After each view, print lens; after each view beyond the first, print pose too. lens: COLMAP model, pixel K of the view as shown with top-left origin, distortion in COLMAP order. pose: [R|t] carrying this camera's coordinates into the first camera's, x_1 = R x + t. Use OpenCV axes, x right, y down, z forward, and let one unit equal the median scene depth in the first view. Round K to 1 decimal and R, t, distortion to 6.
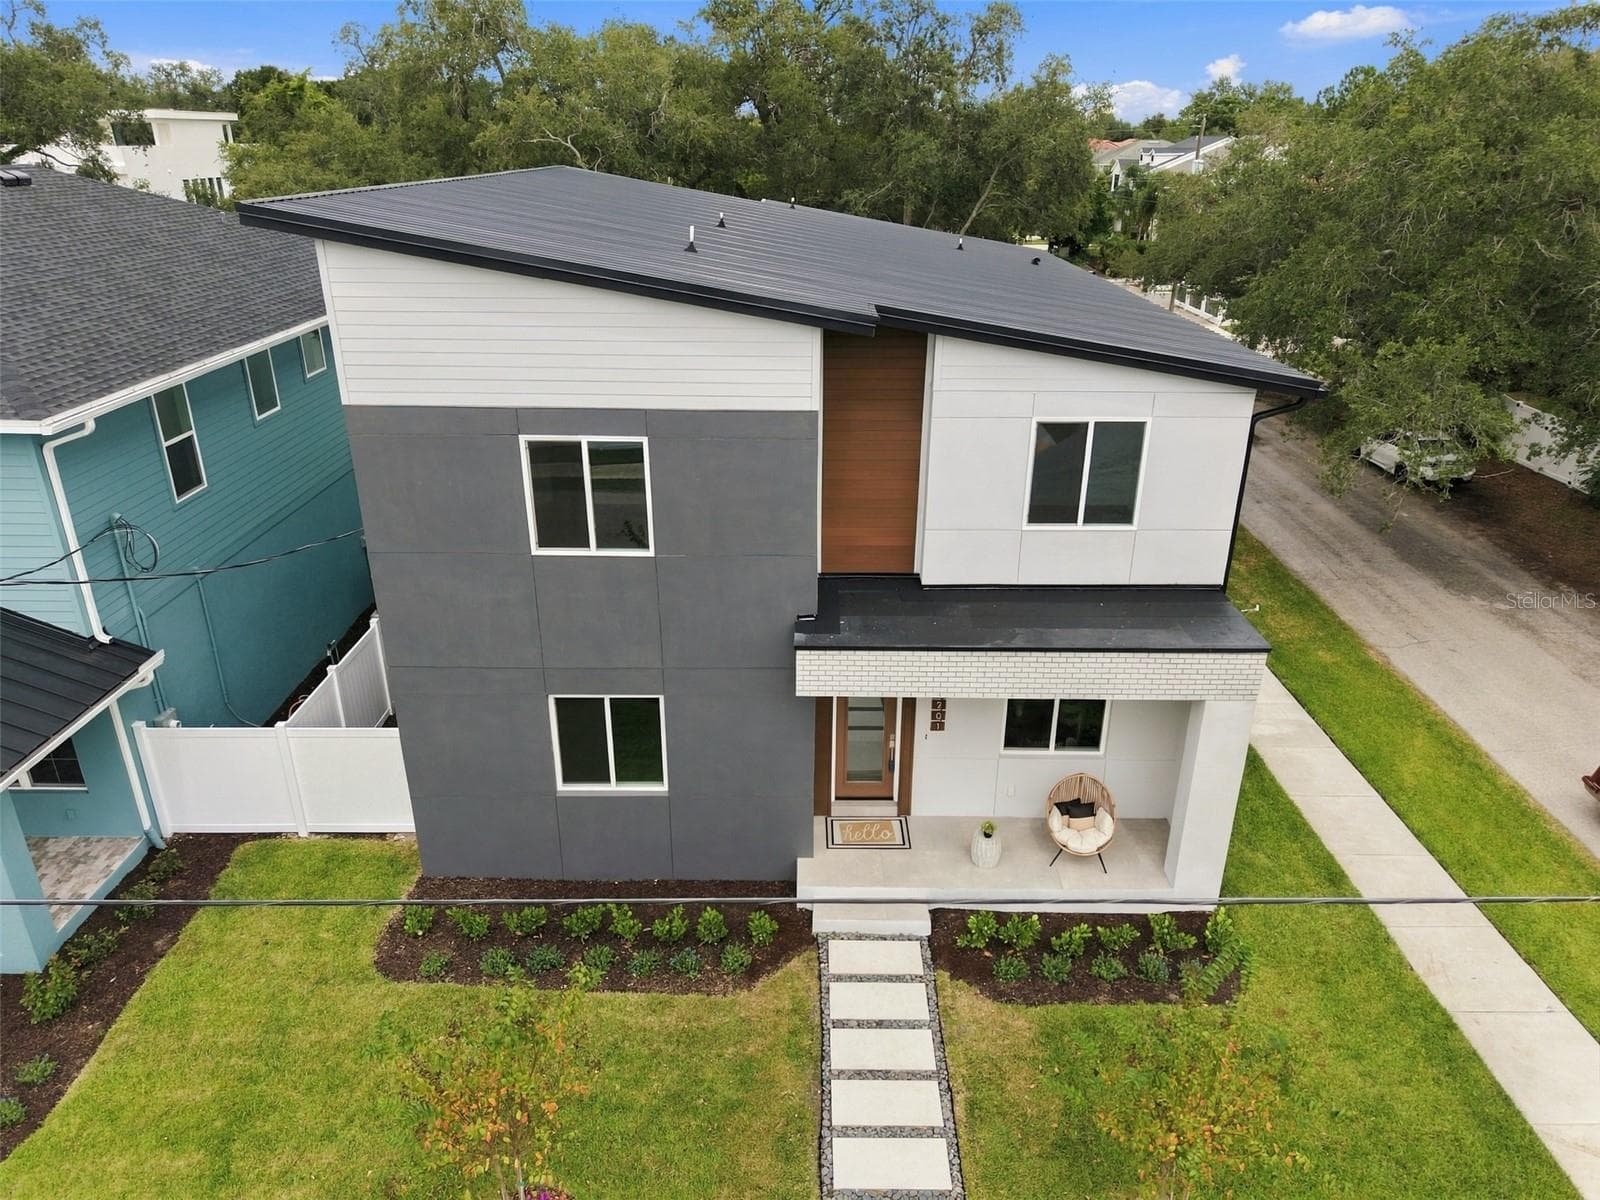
lens RADIAL K [[1073.6, 0, 801.7], [0, 1073.6, 627.7], [0, 0, 1]] dist [0.069286, -0.079098]
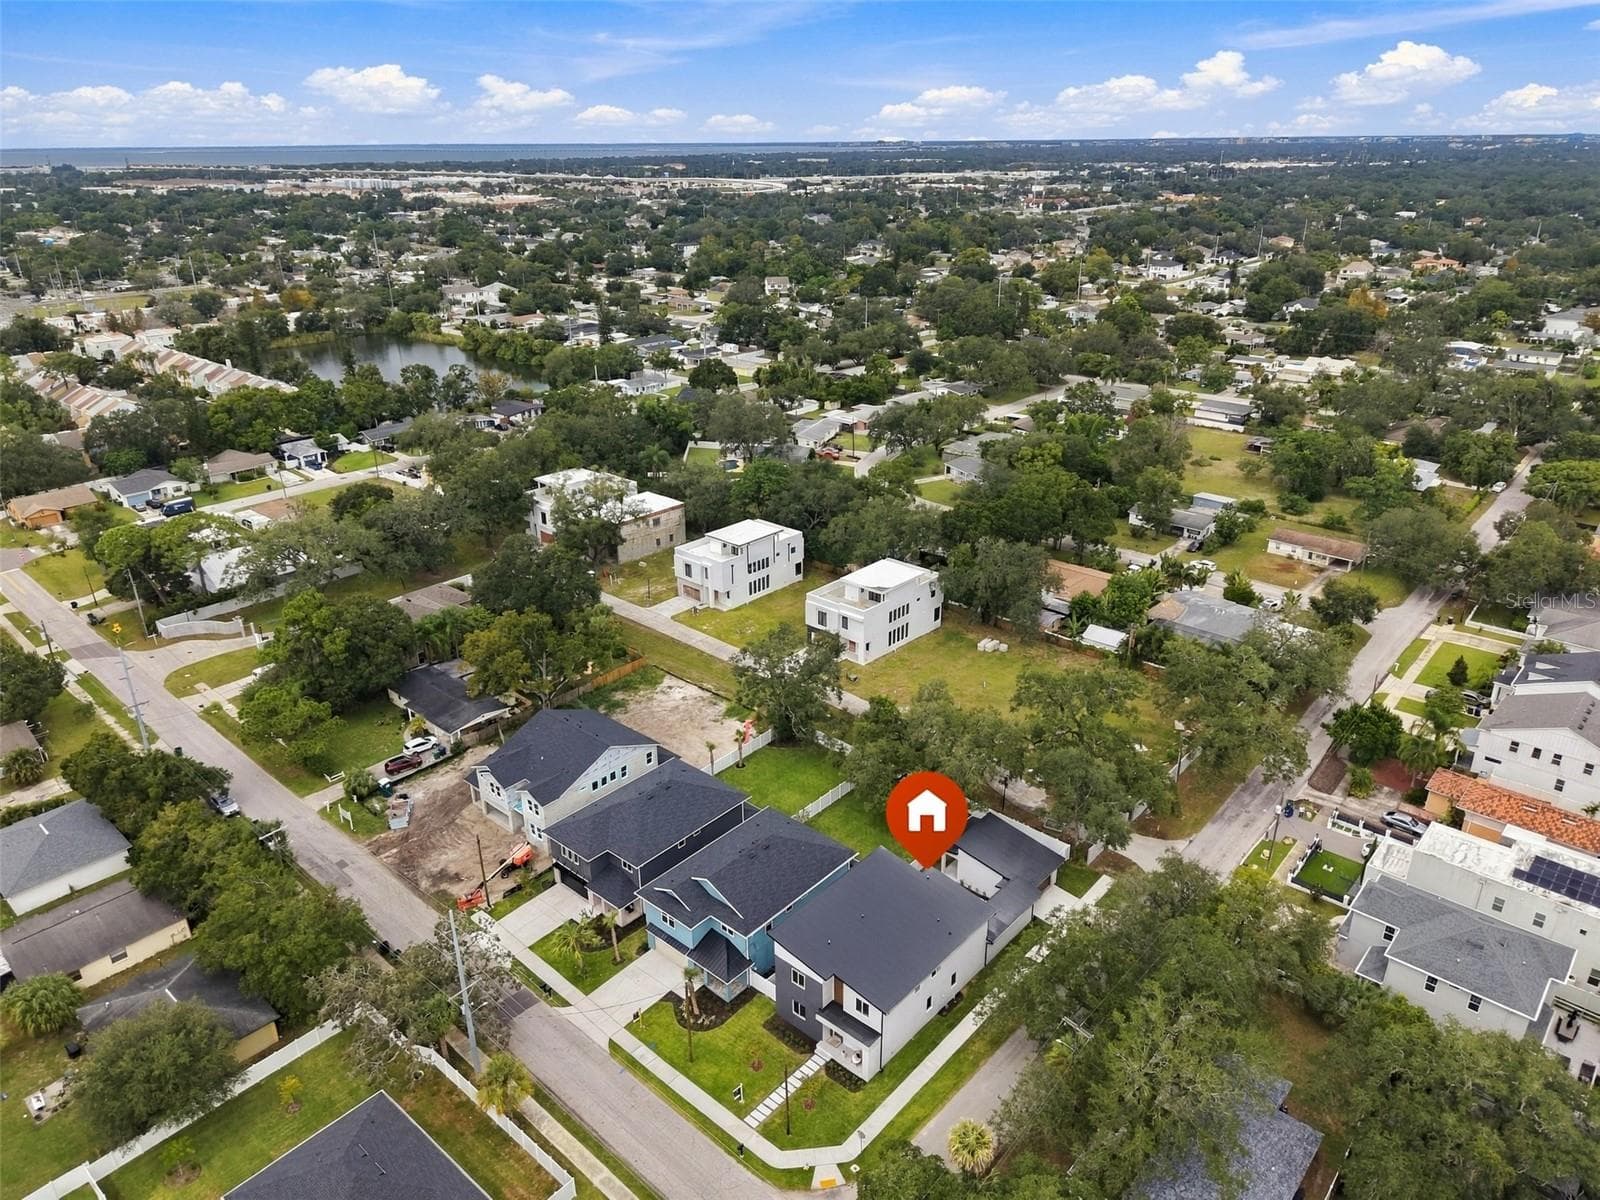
lens RADIAL K [[1073.6, 0, 801.7], [0, 1073.6, 627.7], [0, 0, 1]] dist [0.069286, -0.079098]
pose [[0.748221, 0.265801, -0.607878, 3.343728], [-0.248108, 0.961859, 0.115193, -2.996964], [0.615312, 0.064630, 0.785630, -4.469992]]
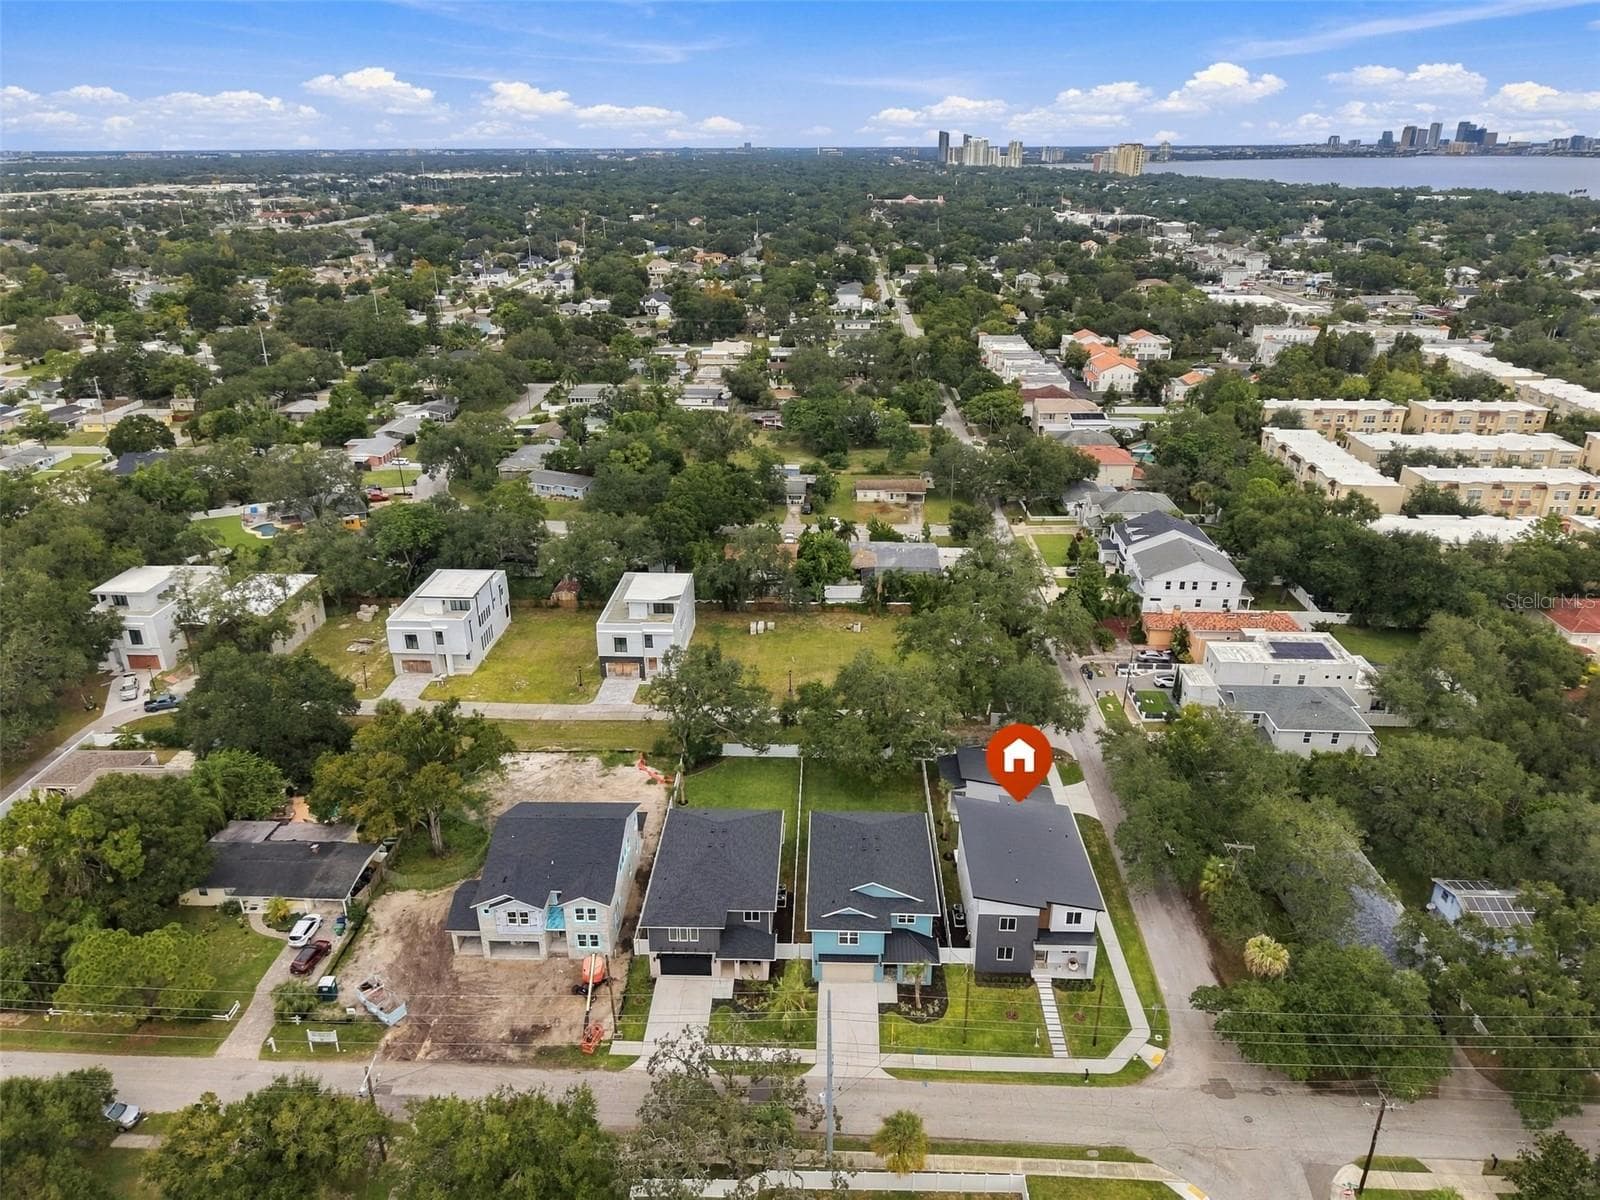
lens RADIAL K [[1073.6, 0, 801.7], [0, 1073.6, 627.7], [0, 0, 1]] dist [0.069286, -0.079098]
pose [[0.999620, 0.003837, -0.027286, -1.367624], [-0.003221, 0.999740, 0.022591, -2.246616], [0.027366, -0.022494, 0.999372, -6.252841]]
